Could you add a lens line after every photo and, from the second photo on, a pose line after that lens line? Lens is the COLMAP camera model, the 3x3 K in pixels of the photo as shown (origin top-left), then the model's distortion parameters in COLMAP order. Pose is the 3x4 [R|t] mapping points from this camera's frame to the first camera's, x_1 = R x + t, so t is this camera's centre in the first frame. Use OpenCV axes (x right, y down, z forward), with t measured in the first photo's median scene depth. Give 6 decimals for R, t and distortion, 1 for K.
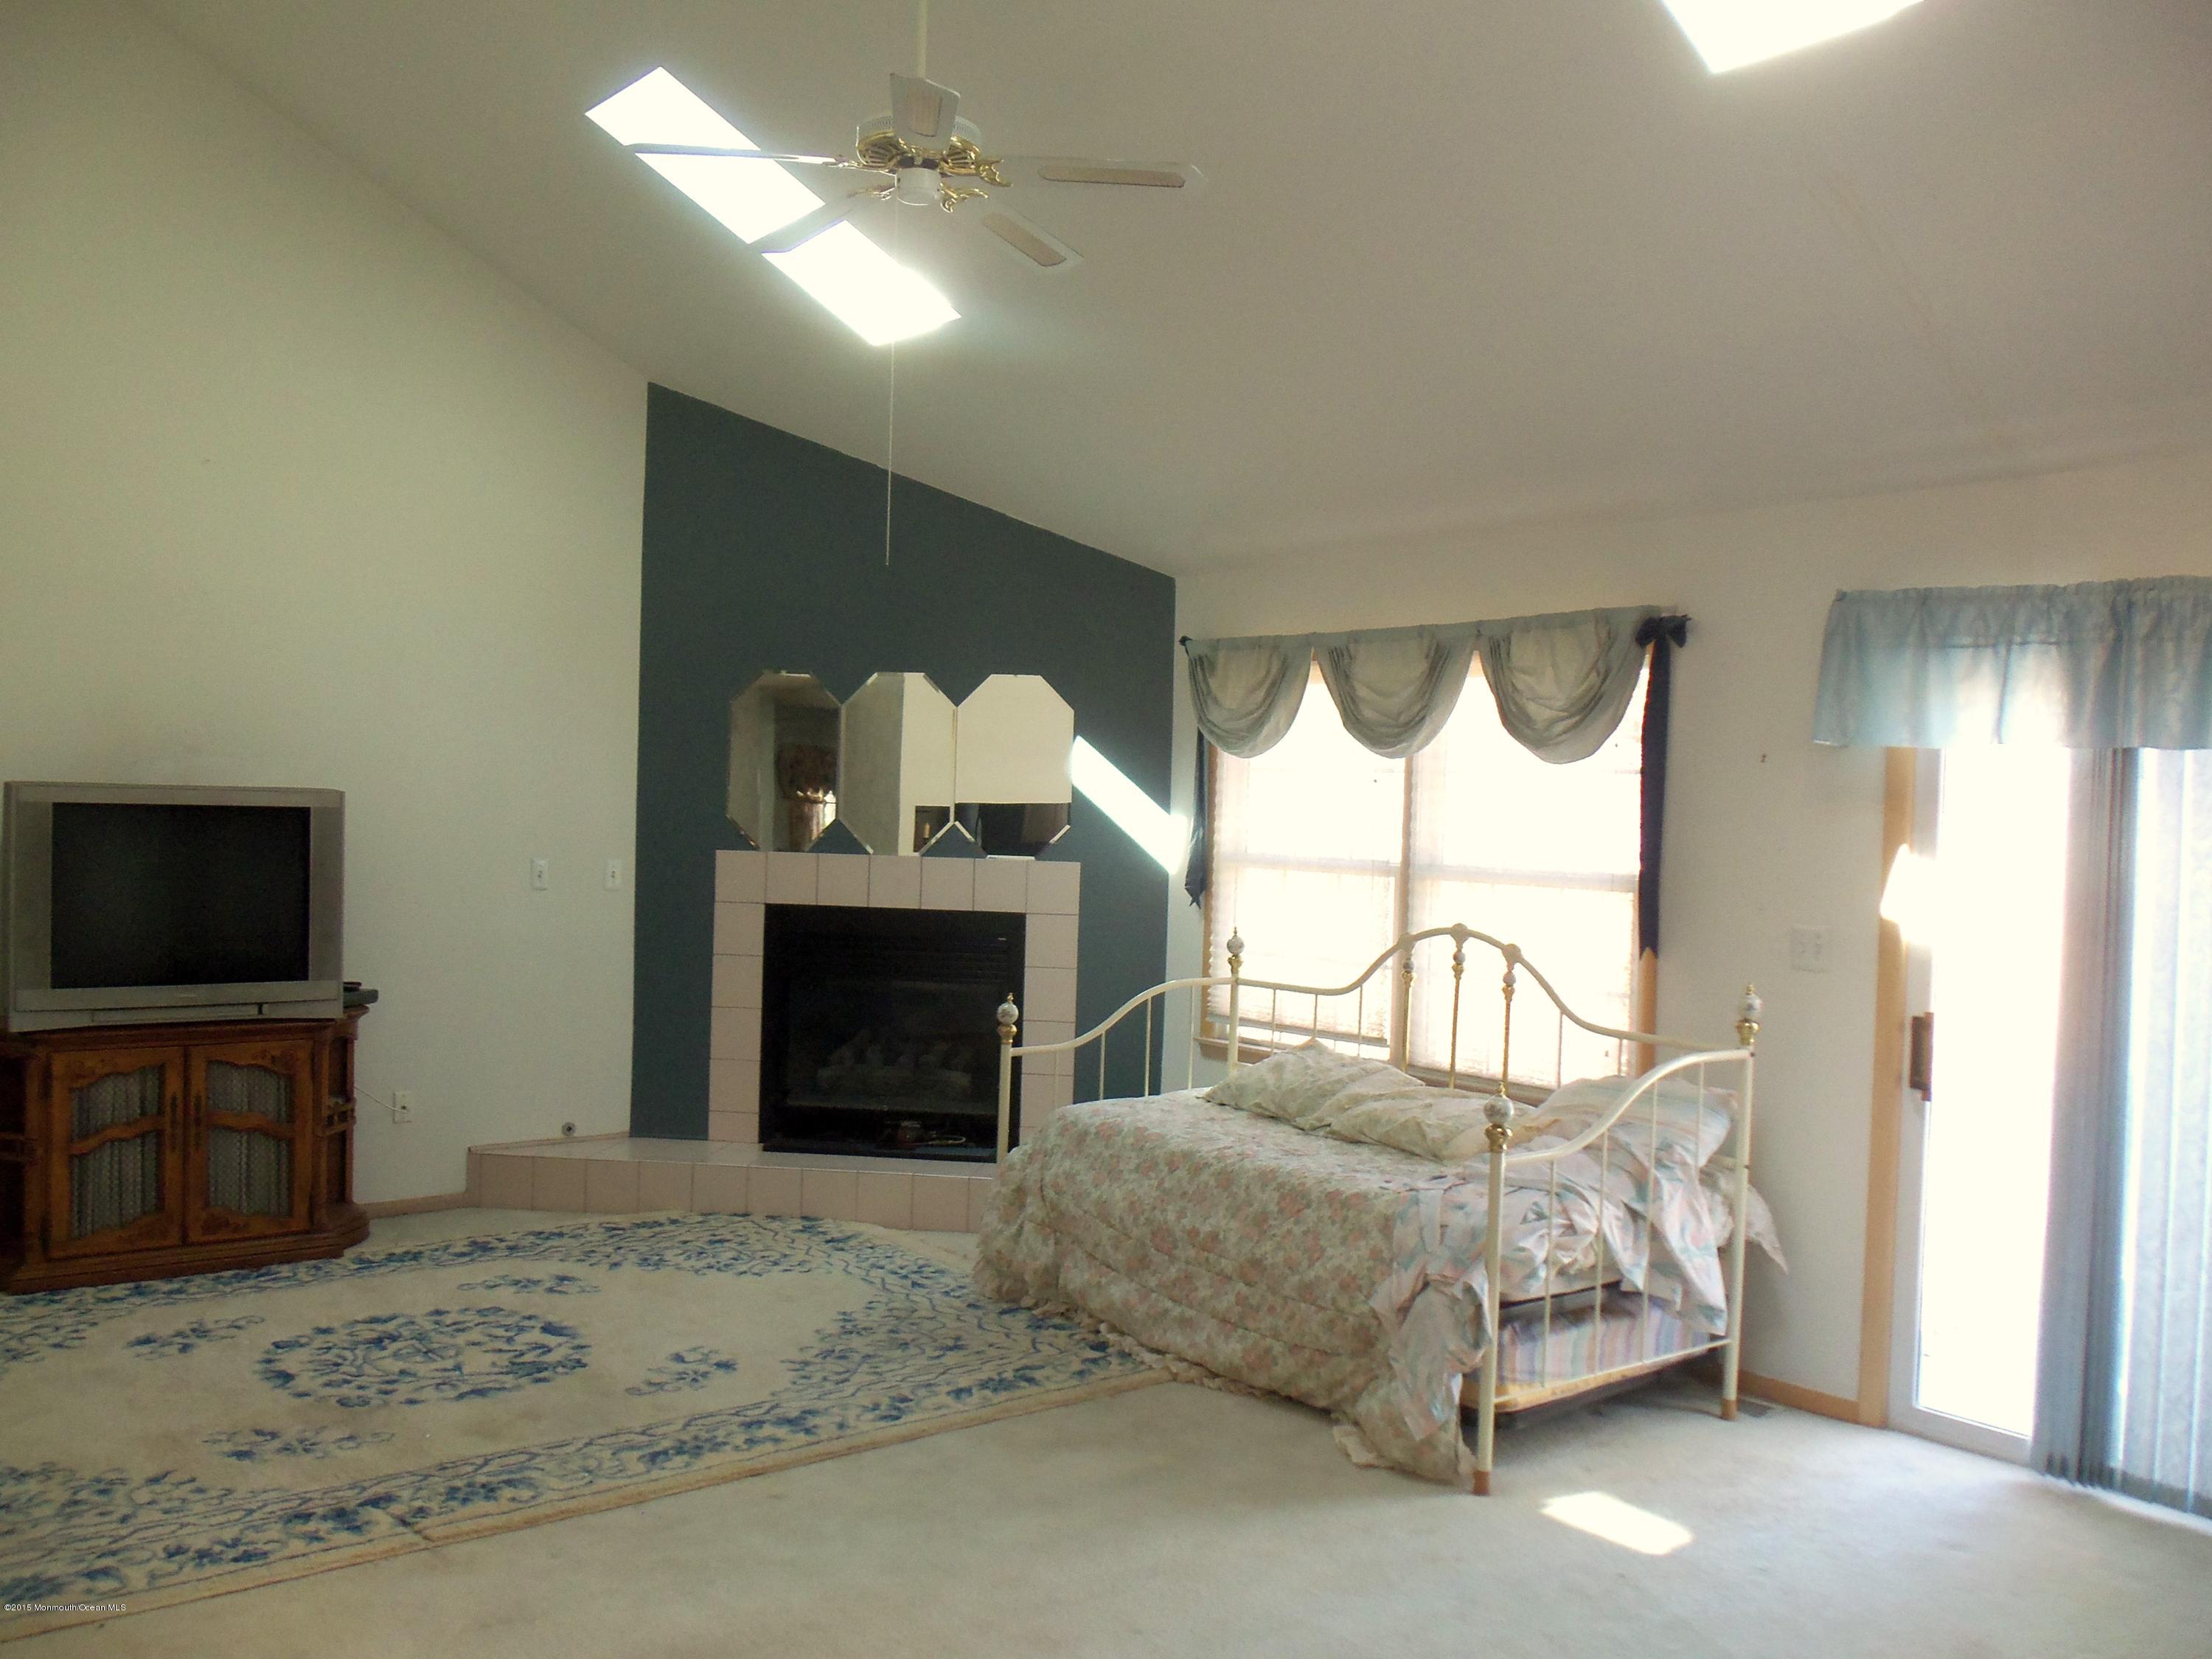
lens RADIAL K [[1913.5, 0, 1106.0], [0, 1913.5, 829.5], [0, 0, 1]] dist [-0.008241, -0.005593]
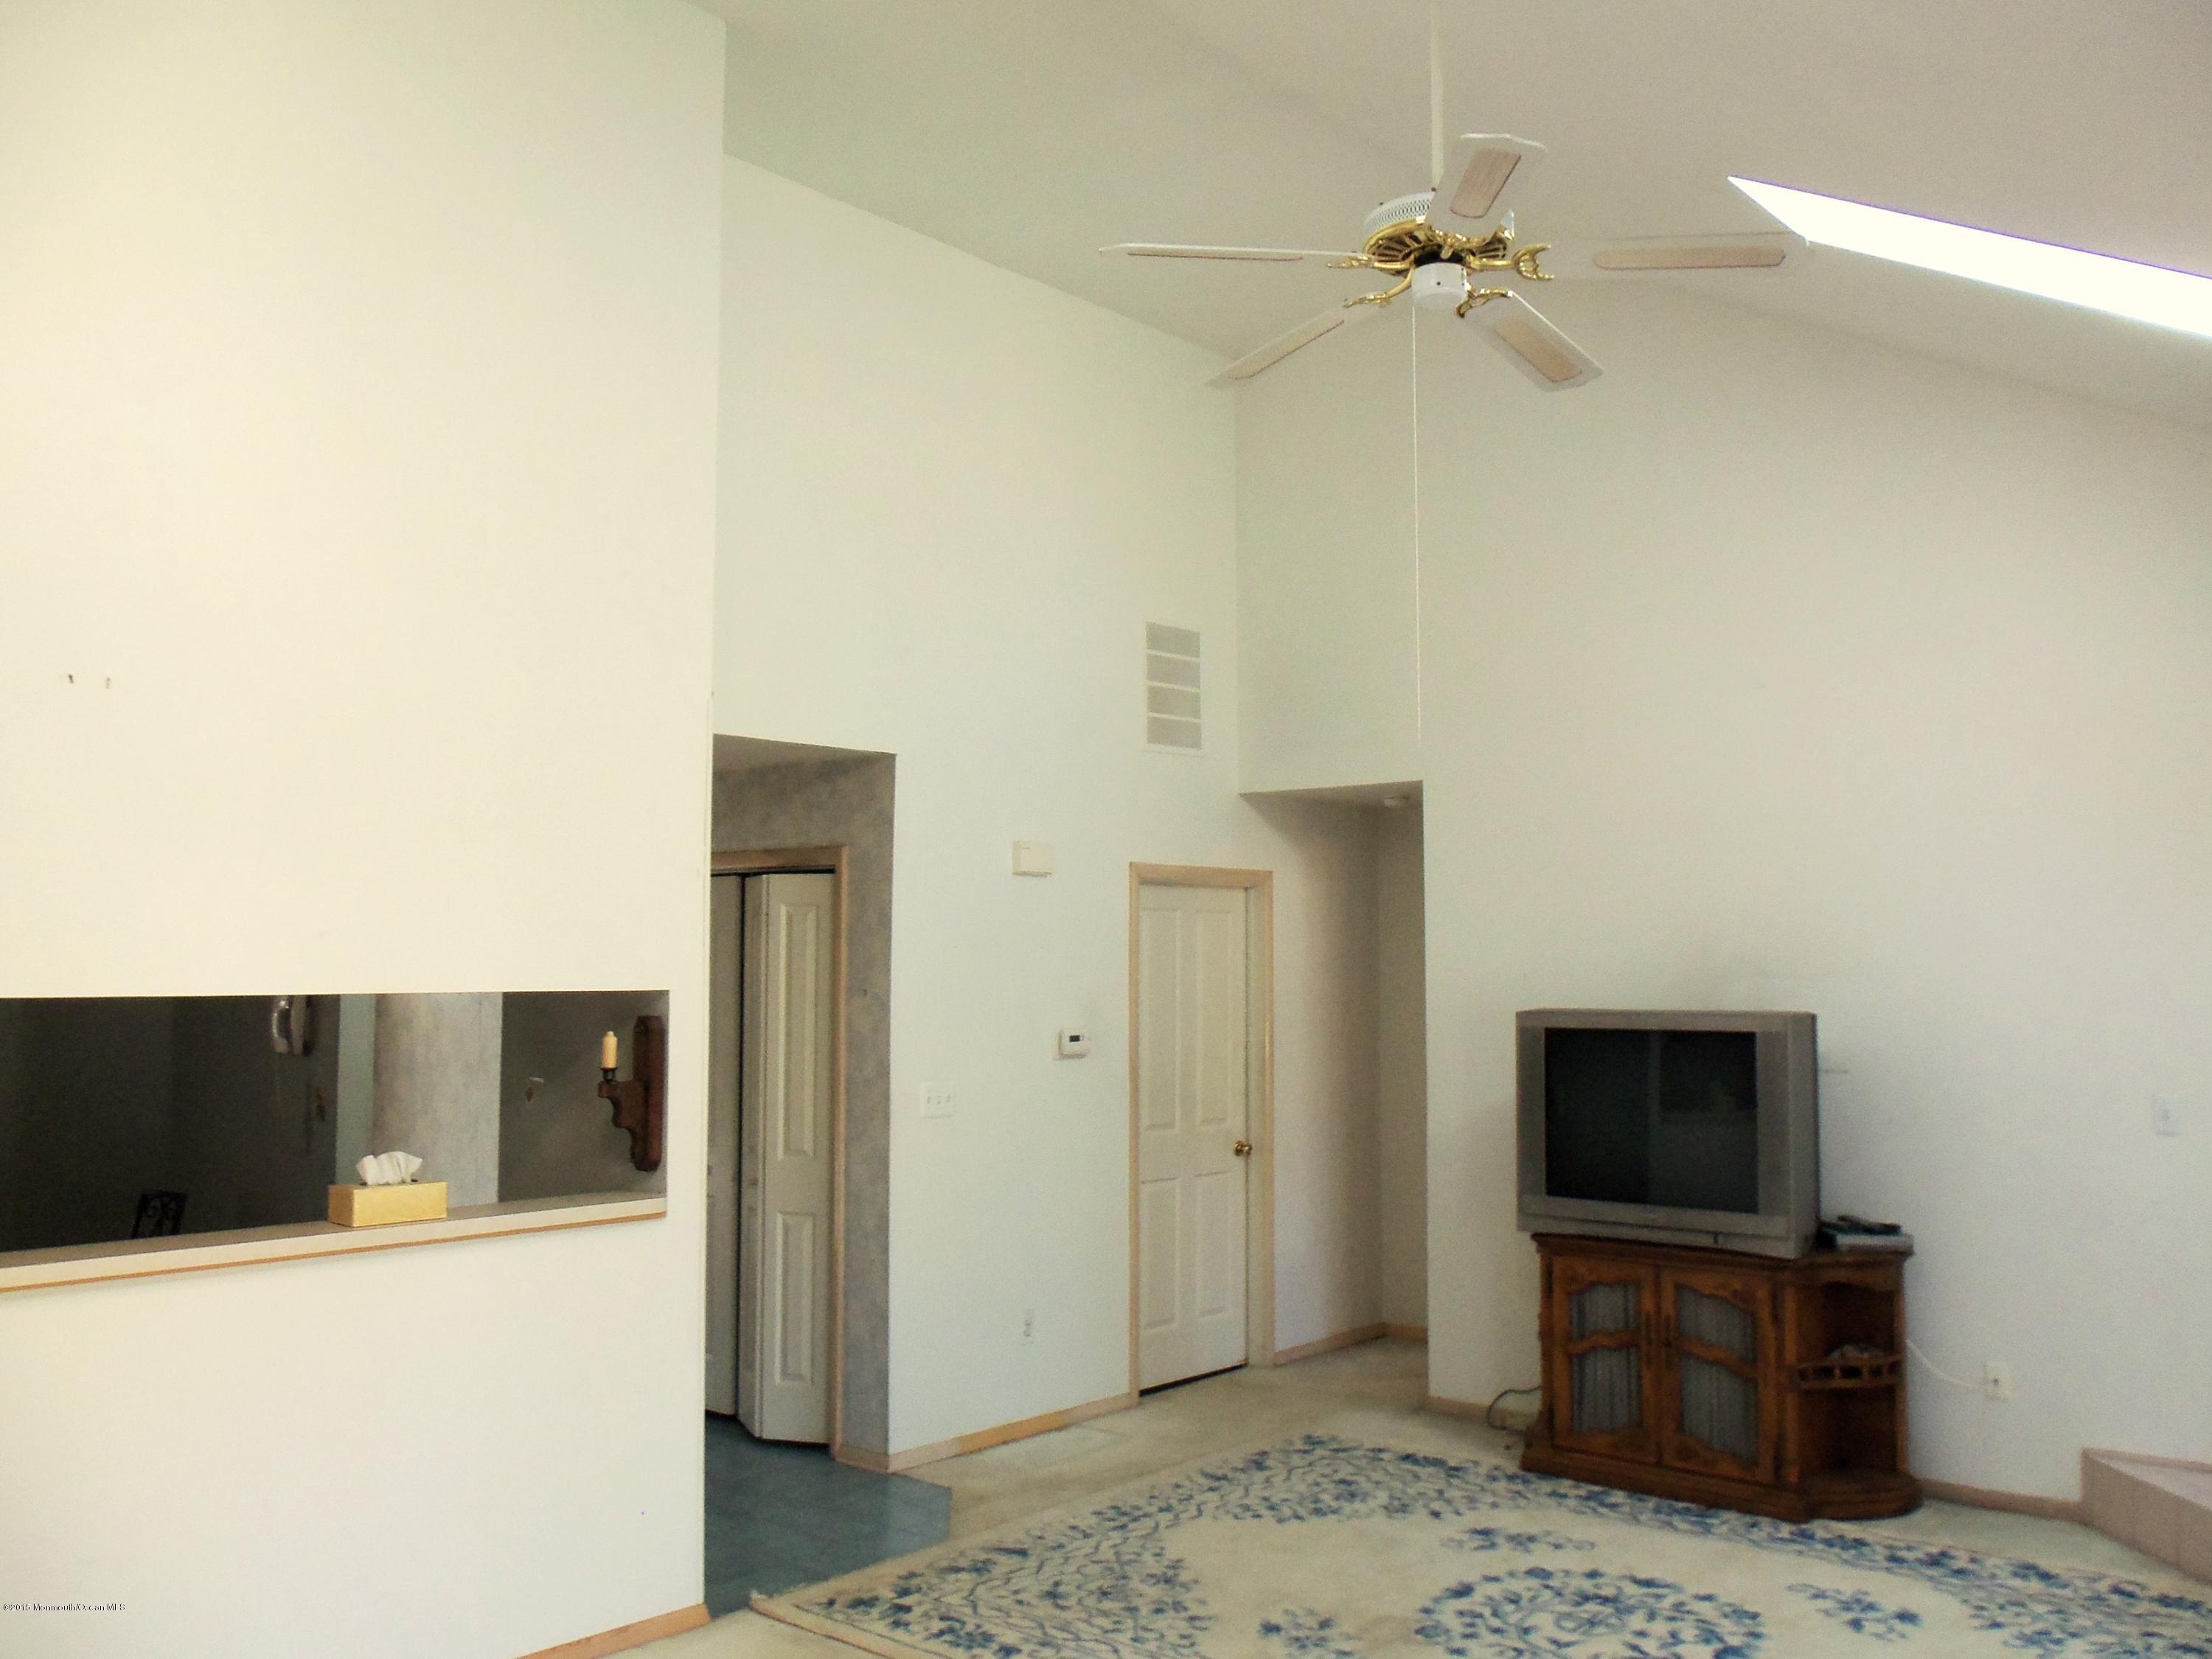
lens RADIAL K [[1913.5, 0, 1106.0], [0, 1913.5, 829.5], [0, 0, 1]] dist [-0.008241, -0.005593]
pose [[0.194868, -0.099099, -0.975810, 0.480017], [-0.007261, 0.994710, -0.102468, -0.012429], [0.980803, 0.027053, 0.193117, 0.500179]]
